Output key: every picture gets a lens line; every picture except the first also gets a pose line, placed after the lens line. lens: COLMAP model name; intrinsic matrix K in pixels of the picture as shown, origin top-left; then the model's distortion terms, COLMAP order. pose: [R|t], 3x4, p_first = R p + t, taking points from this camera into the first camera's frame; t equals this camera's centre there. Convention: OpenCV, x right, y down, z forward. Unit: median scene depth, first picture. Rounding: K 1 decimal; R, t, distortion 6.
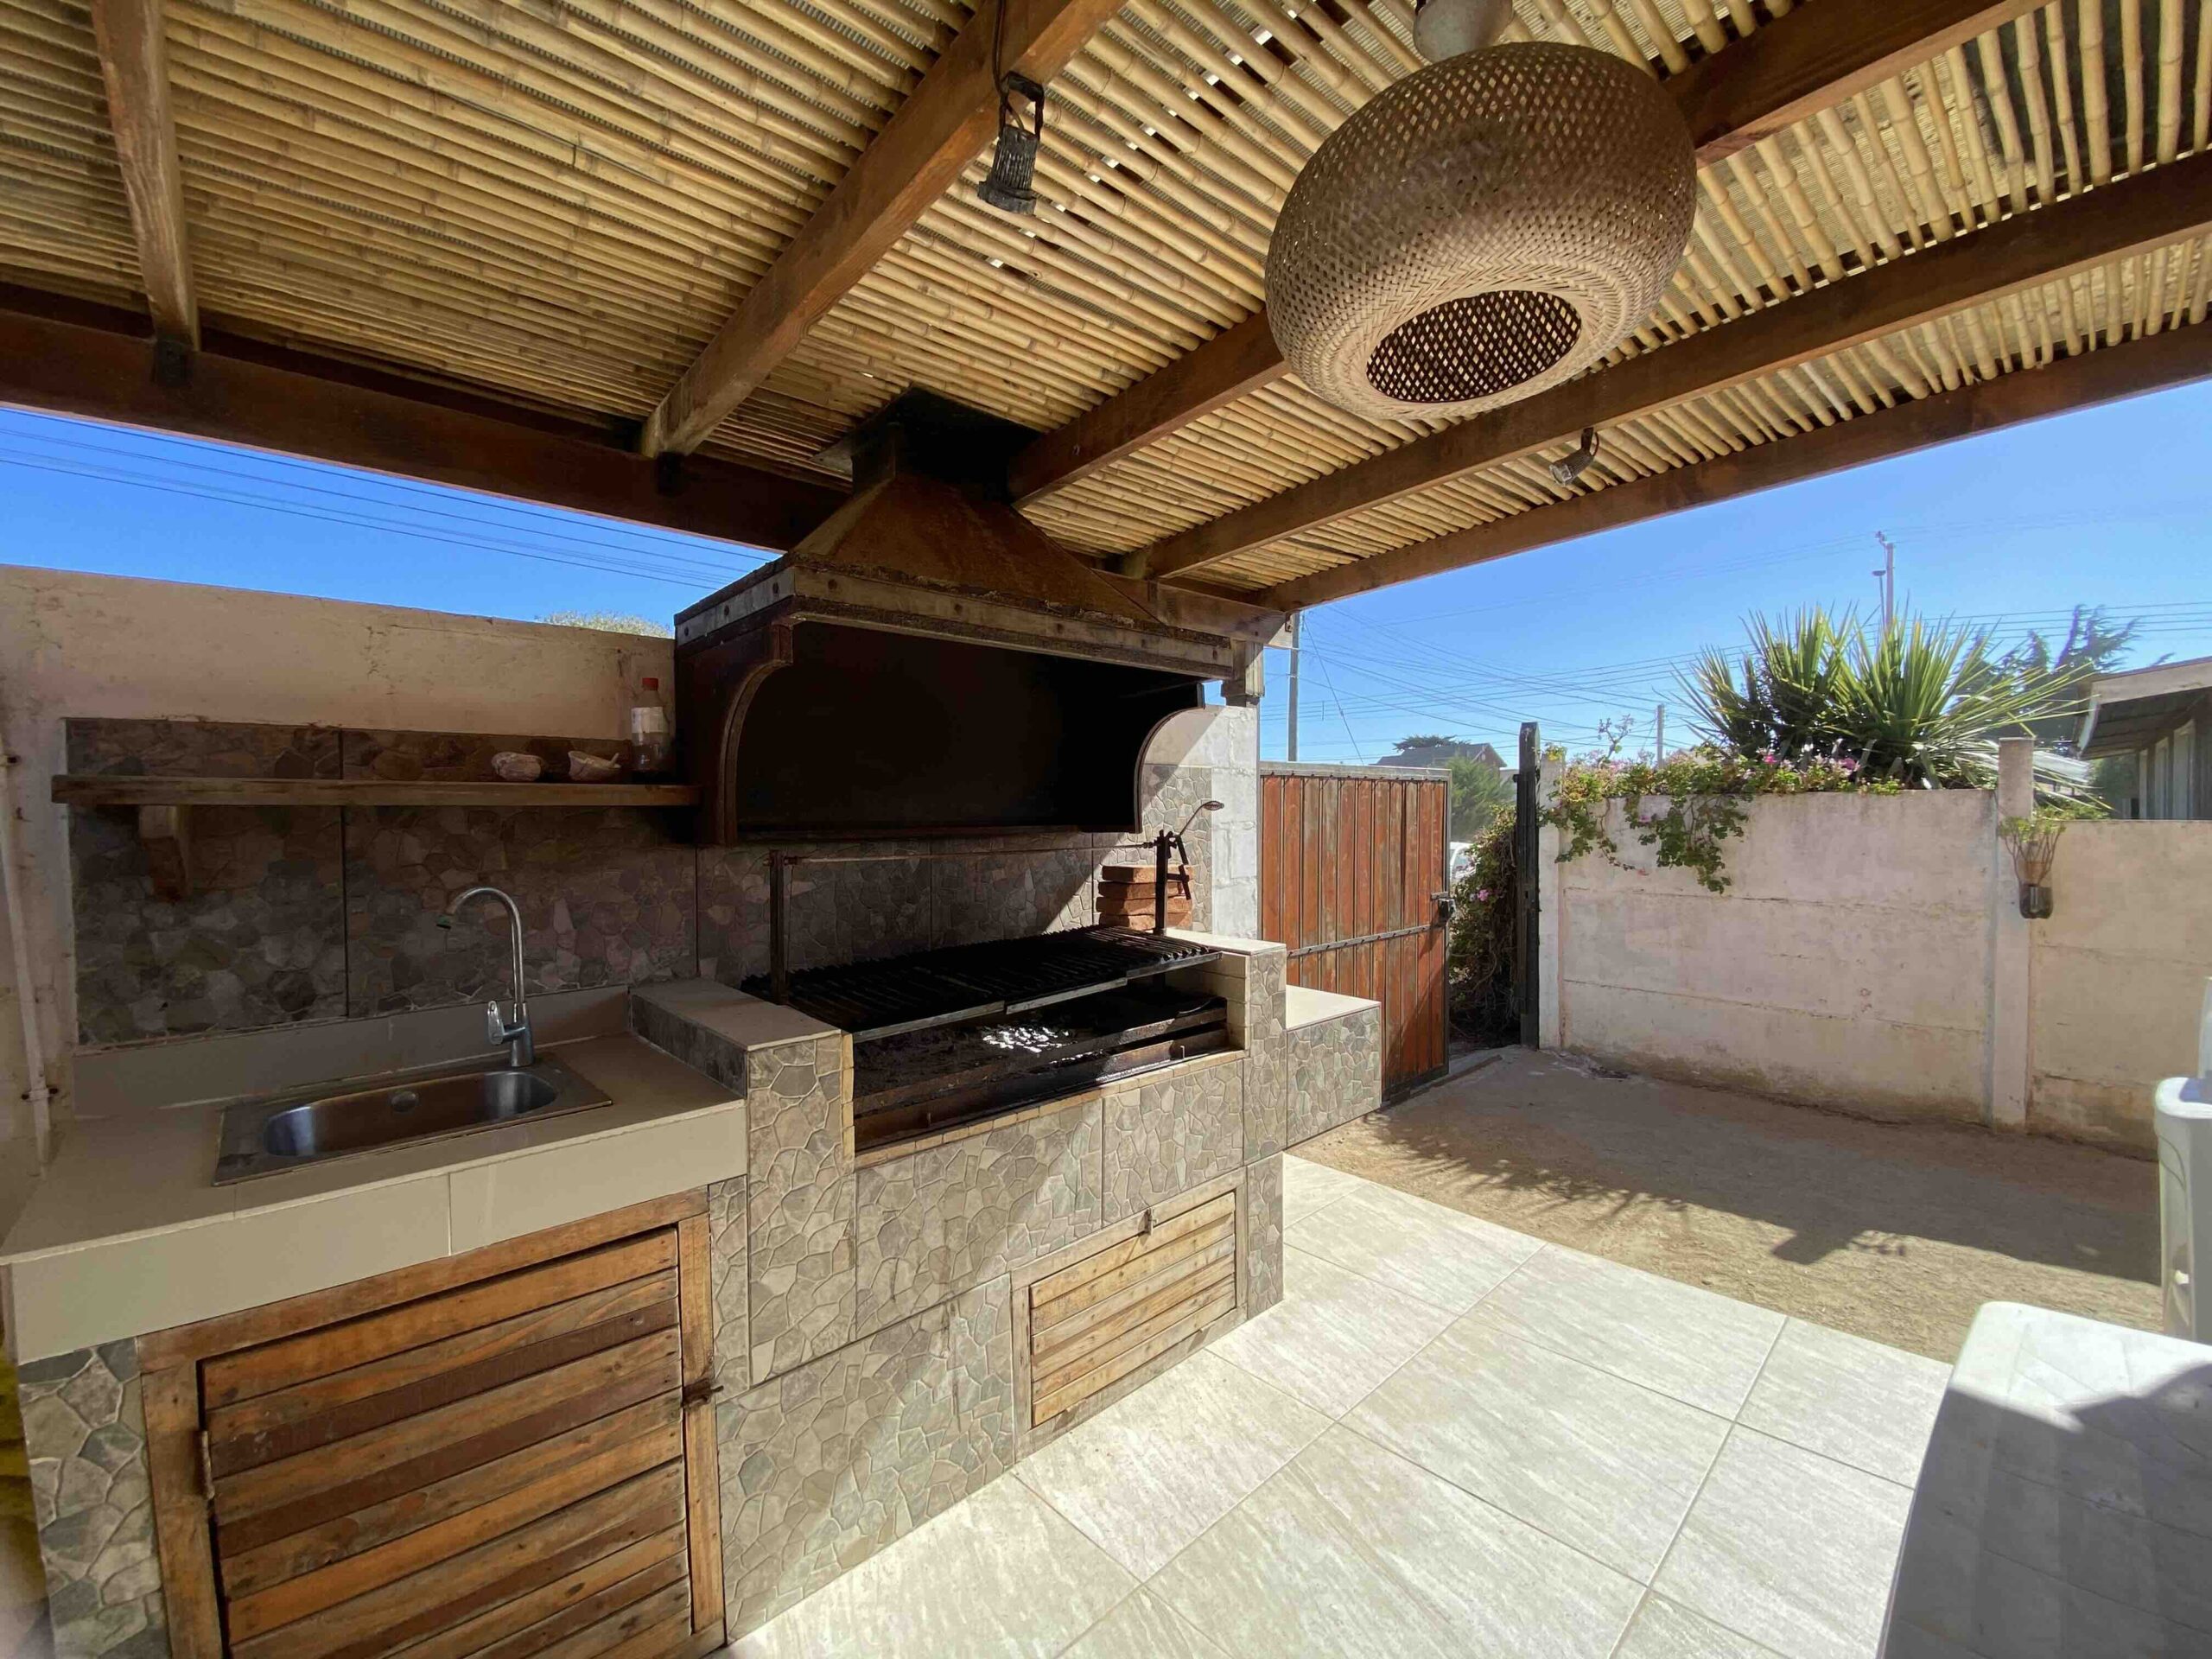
lens RADIAL K [[866.5, 0, 1097.7], [0, 866.5, 840.0], [0, 0, 1]] dist [-0.029376, -0.000102]
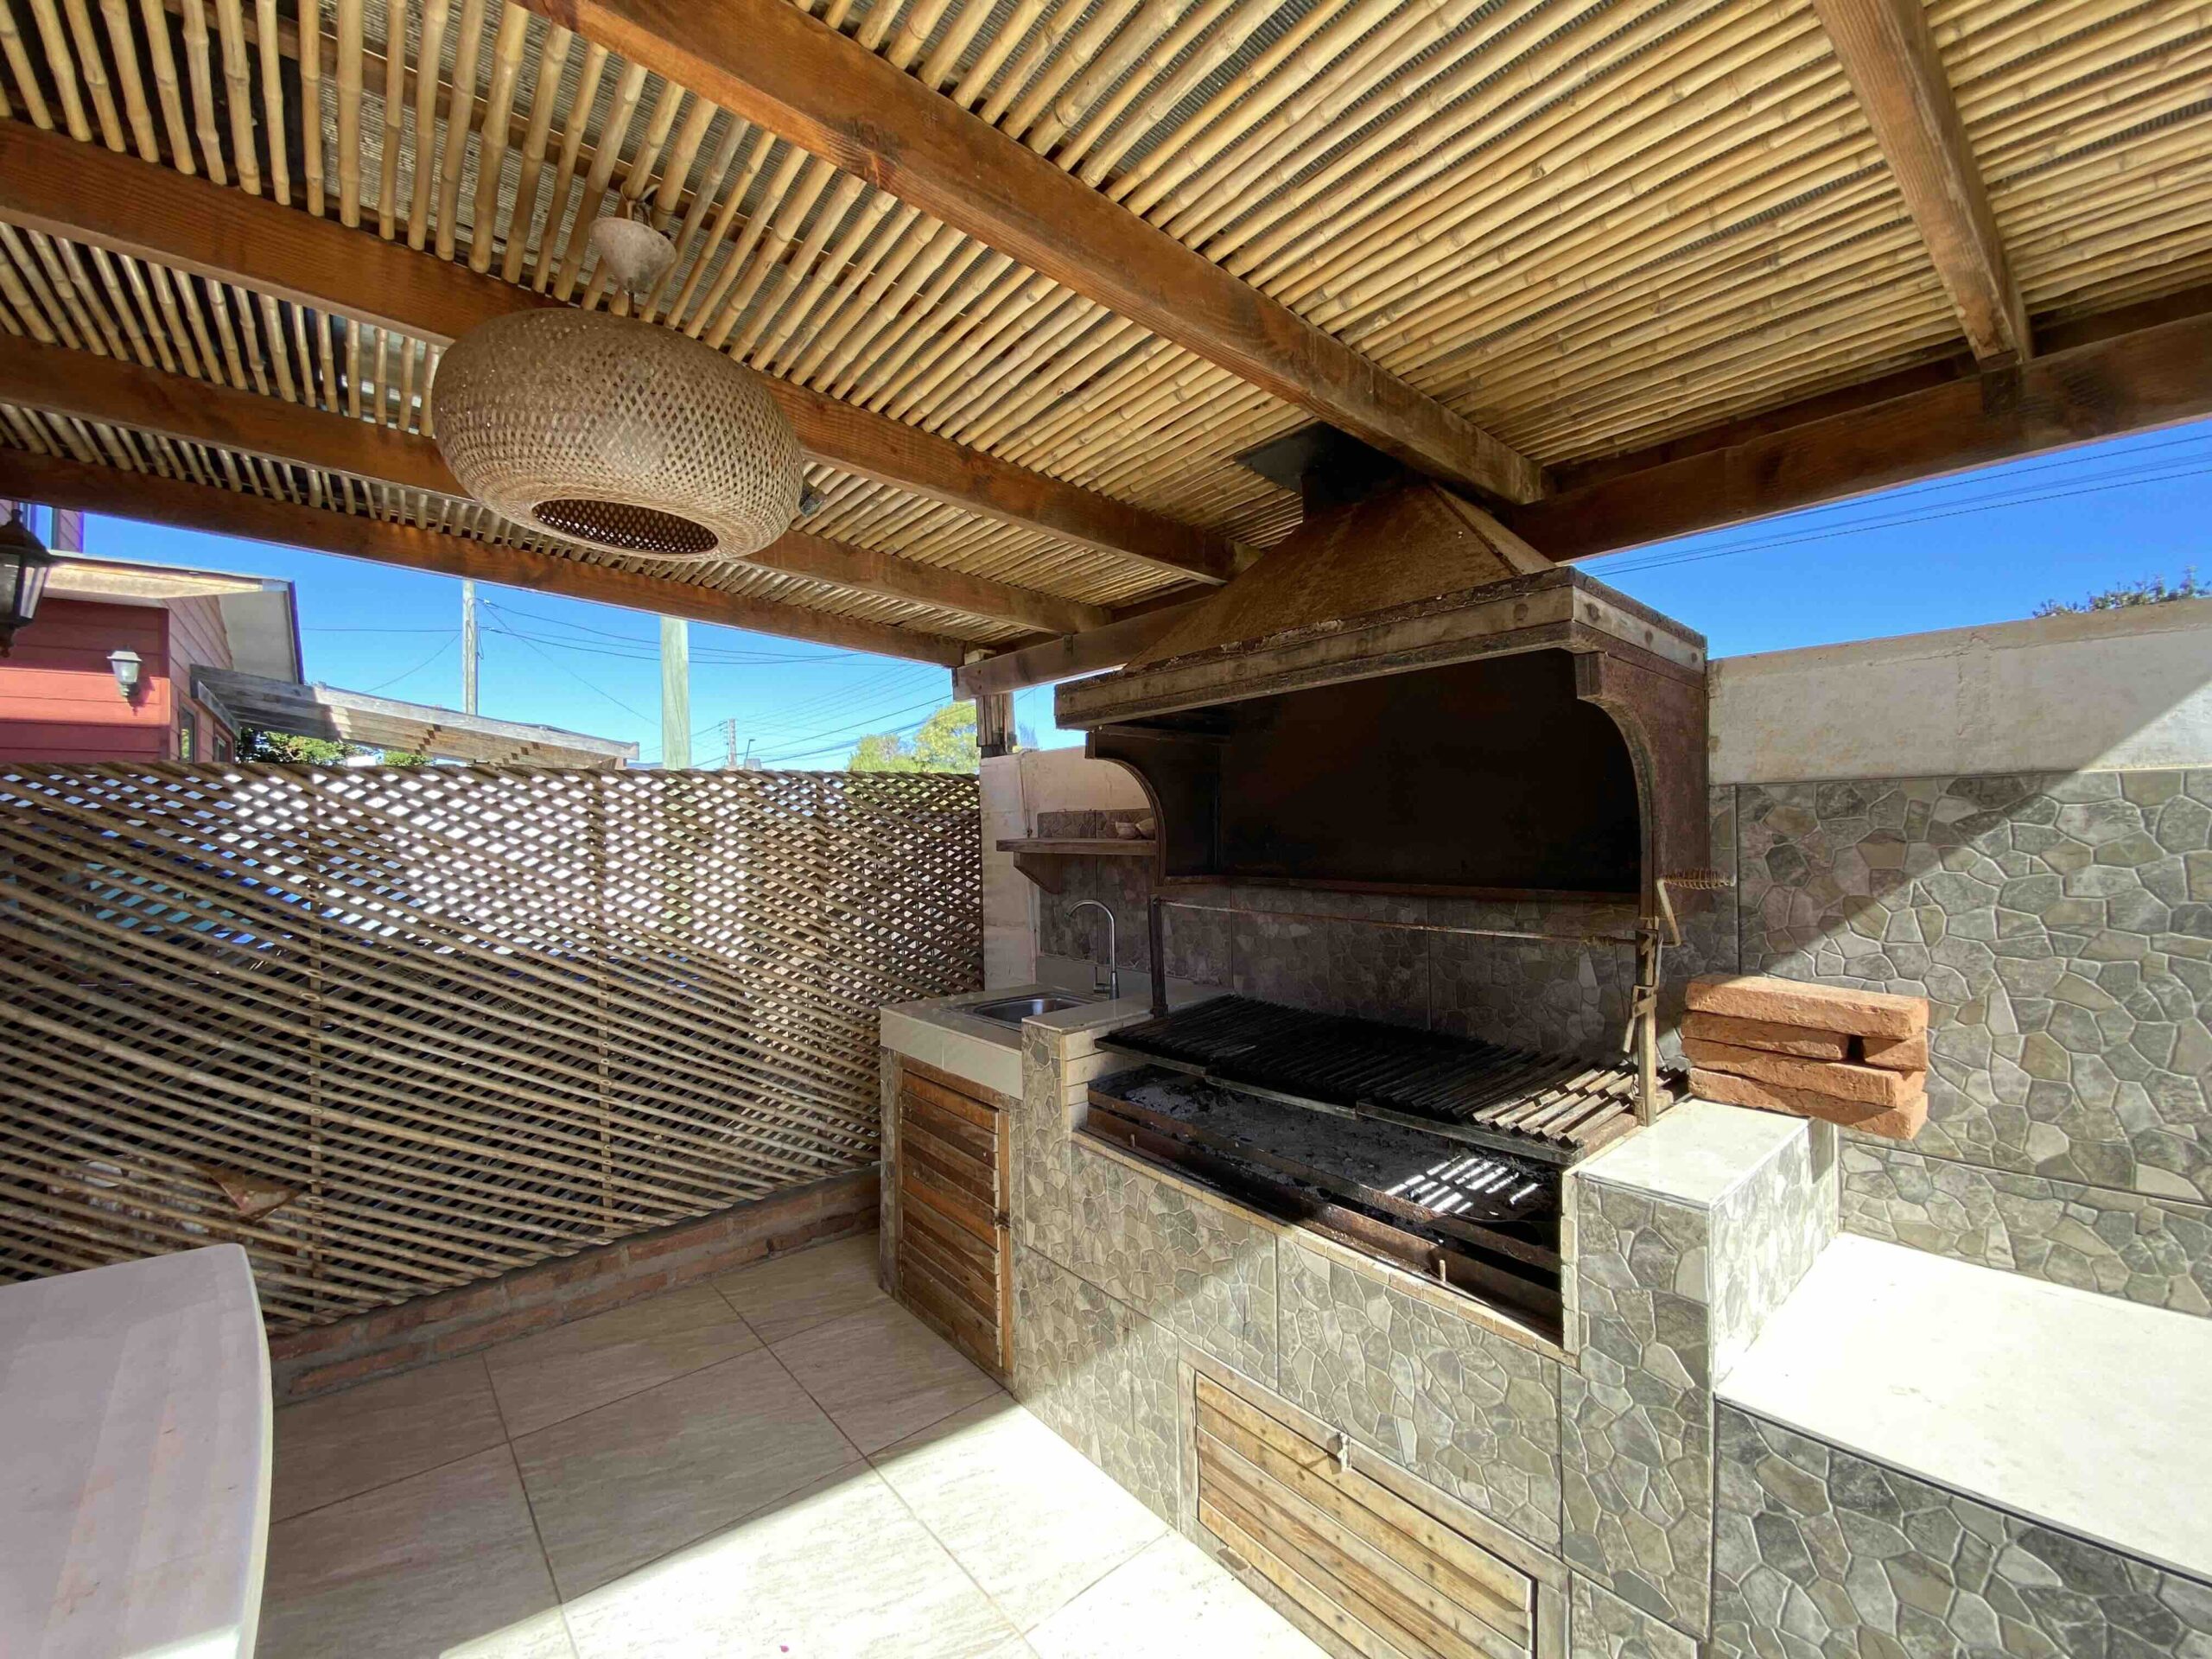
lens RADIAL K [[884.3, 0, 1114.8], [0, 884.3, 833.1], [0, 0, 1]] dist [-0.042463, -0.000307]
pose [[-0.045297, 0.012533, -0.998895, 0.797881], [-0.019060, 0.999728, 0.013408, -0.081613], [0.998792, 0.019646, -0.045046, 0.849185]]
